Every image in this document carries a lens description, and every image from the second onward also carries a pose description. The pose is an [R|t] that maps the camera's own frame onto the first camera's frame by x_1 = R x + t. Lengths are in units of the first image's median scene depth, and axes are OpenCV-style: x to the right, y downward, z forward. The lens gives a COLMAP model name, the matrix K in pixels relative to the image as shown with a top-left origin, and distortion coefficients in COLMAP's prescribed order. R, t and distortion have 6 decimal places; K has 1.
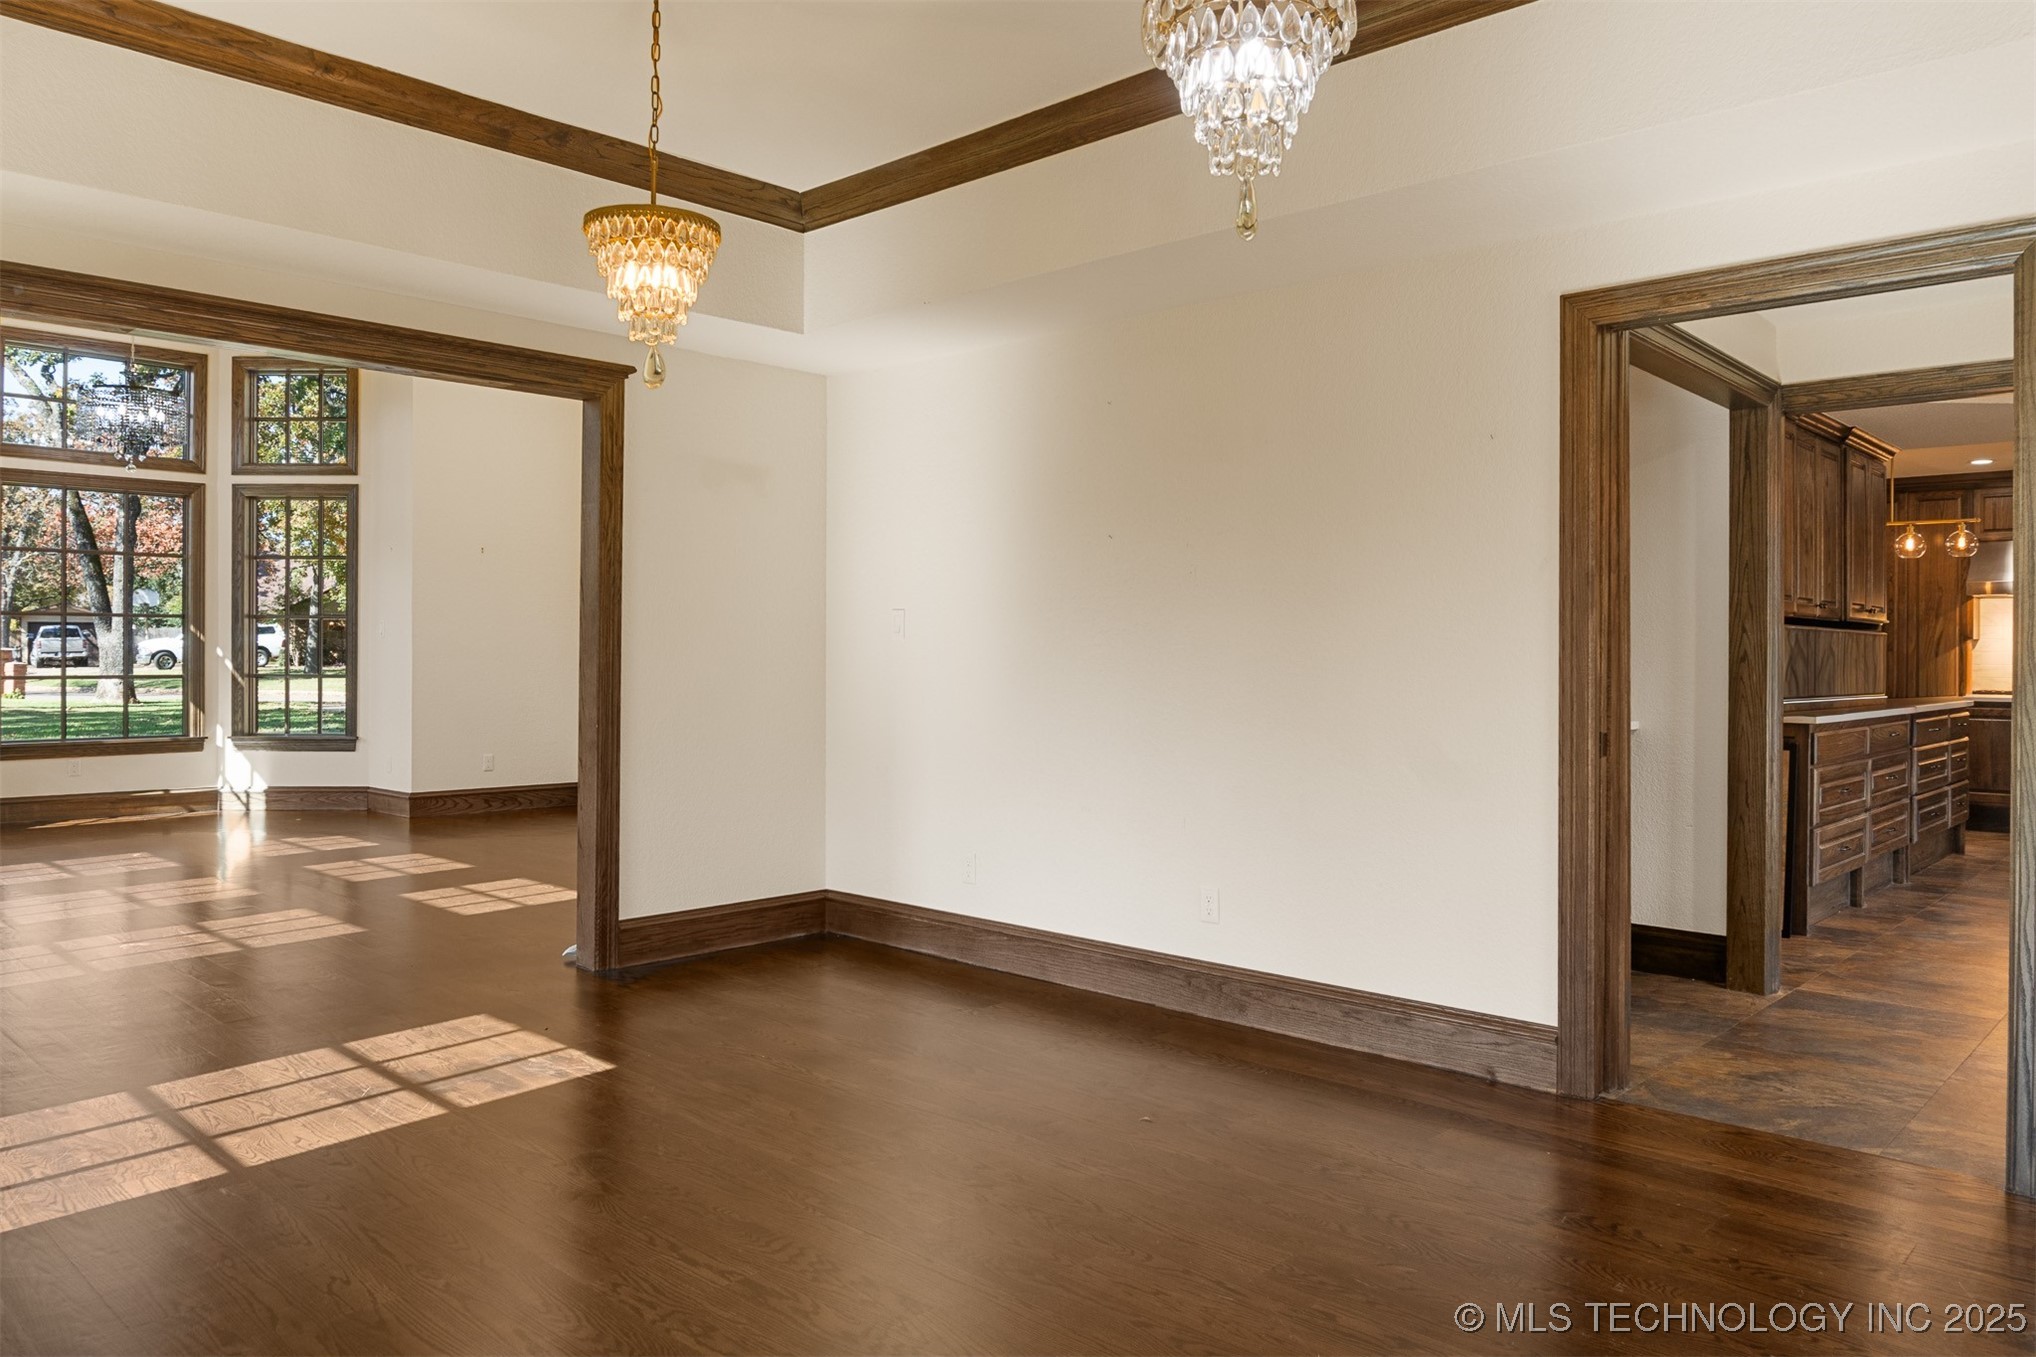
lens RADIAL K [[1413.0, 0, 1011.2], [0, 1413.0, 649.5], [0, 0, 1]] dist [-0.011351, -0.004204]
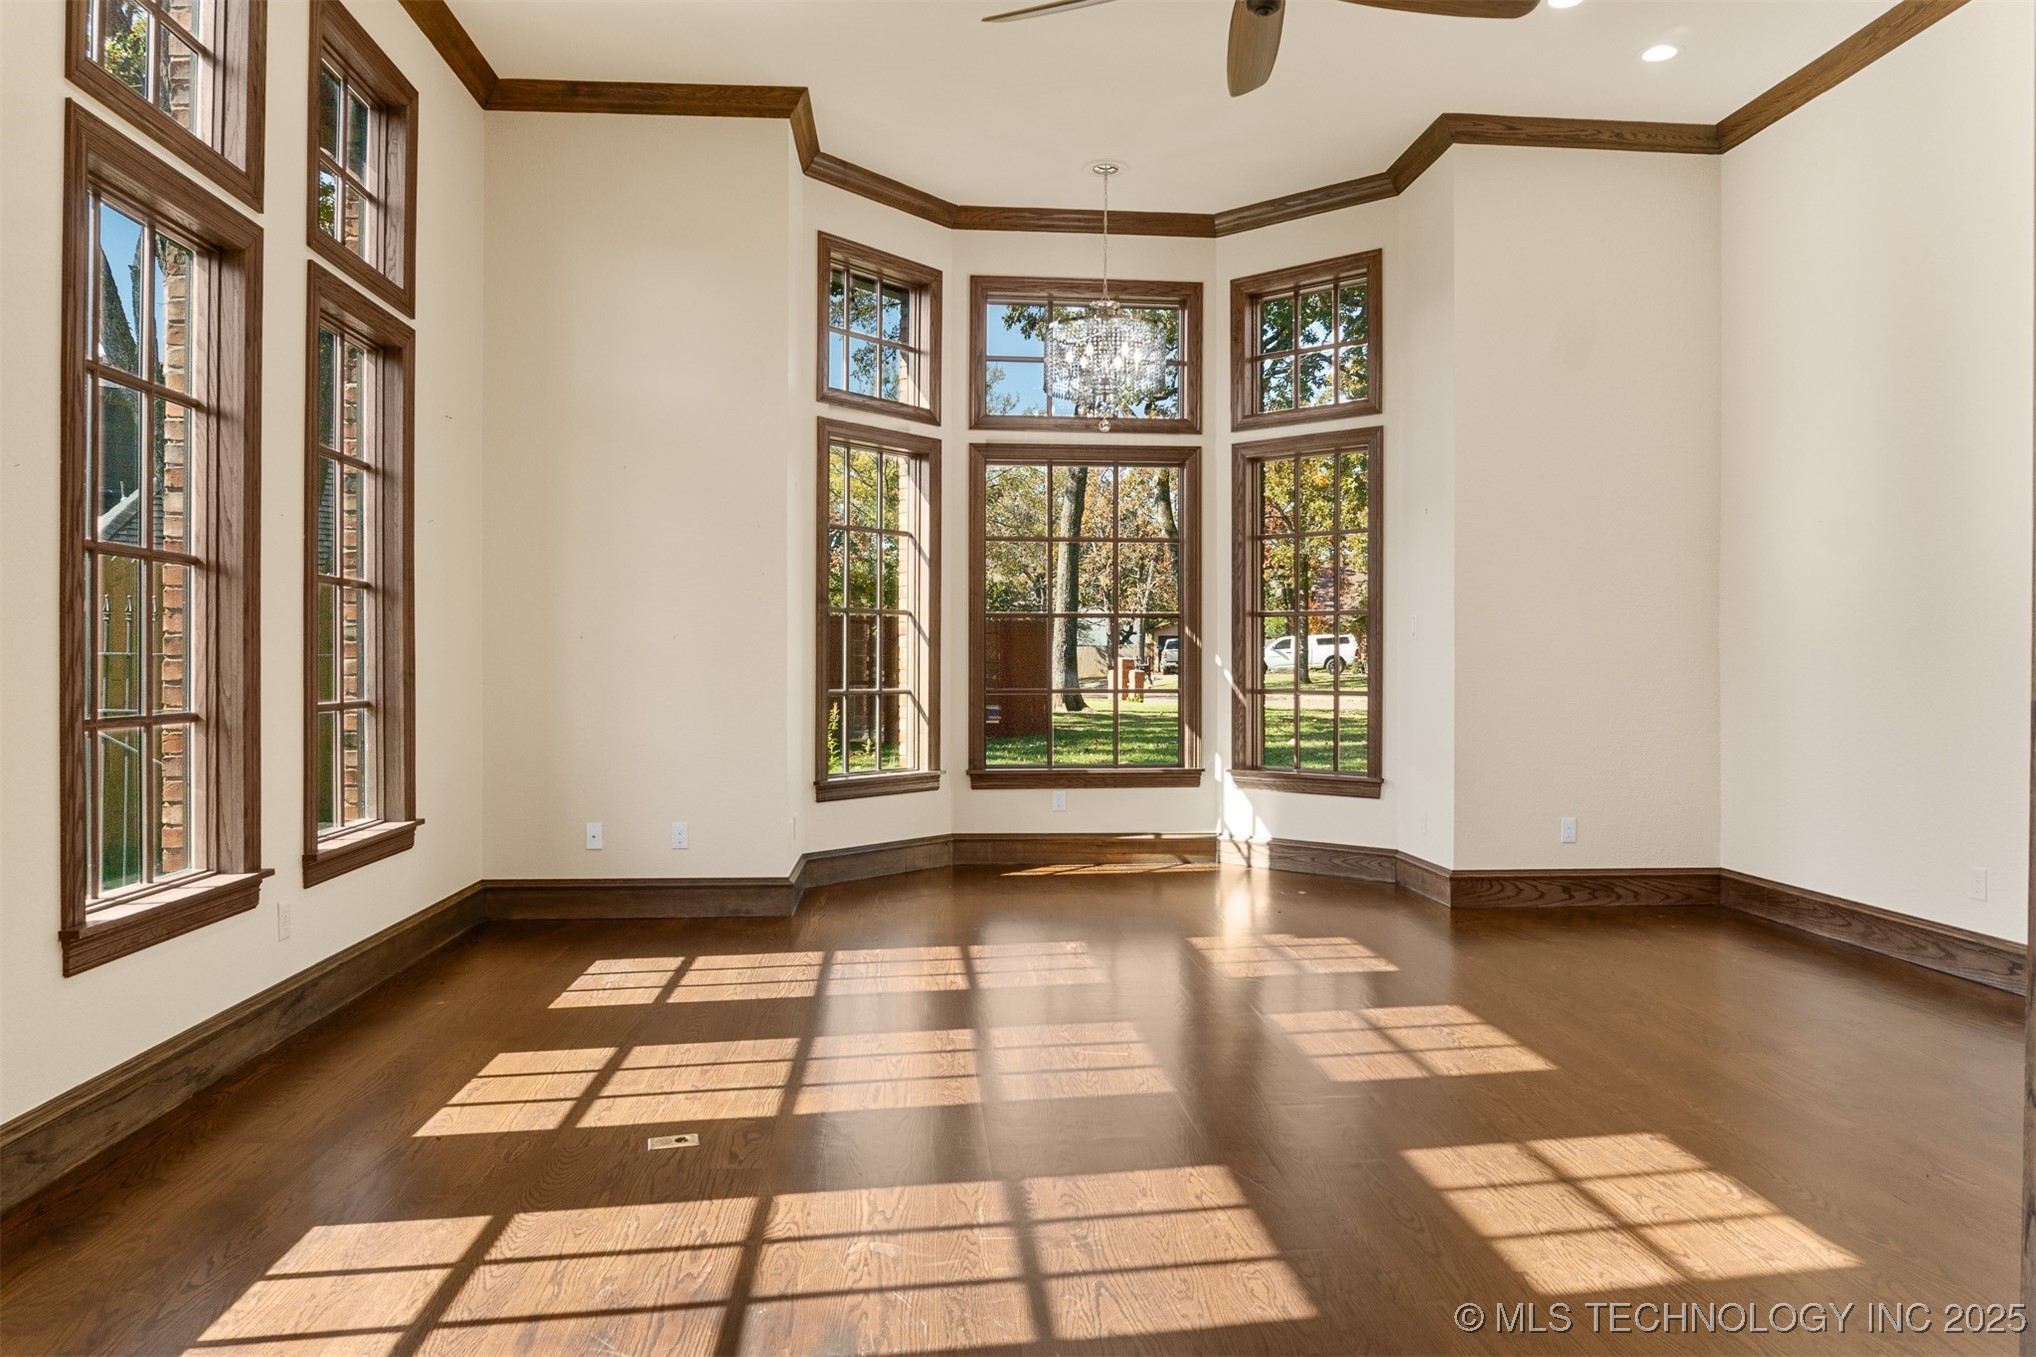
lens RADIAL K [[1352.8, 0, 1024.8], [0, 1352.8, 660.0], [0, 0, 1]] dist [-0.002902, -0.002143]
pose [[0.749251, -0.000949, -0.662285, -0.145708], [0.001696, 0.999998, 0.000485, 0.000867], [0.662284, -0.001487, 0.749252, 0.366811]]
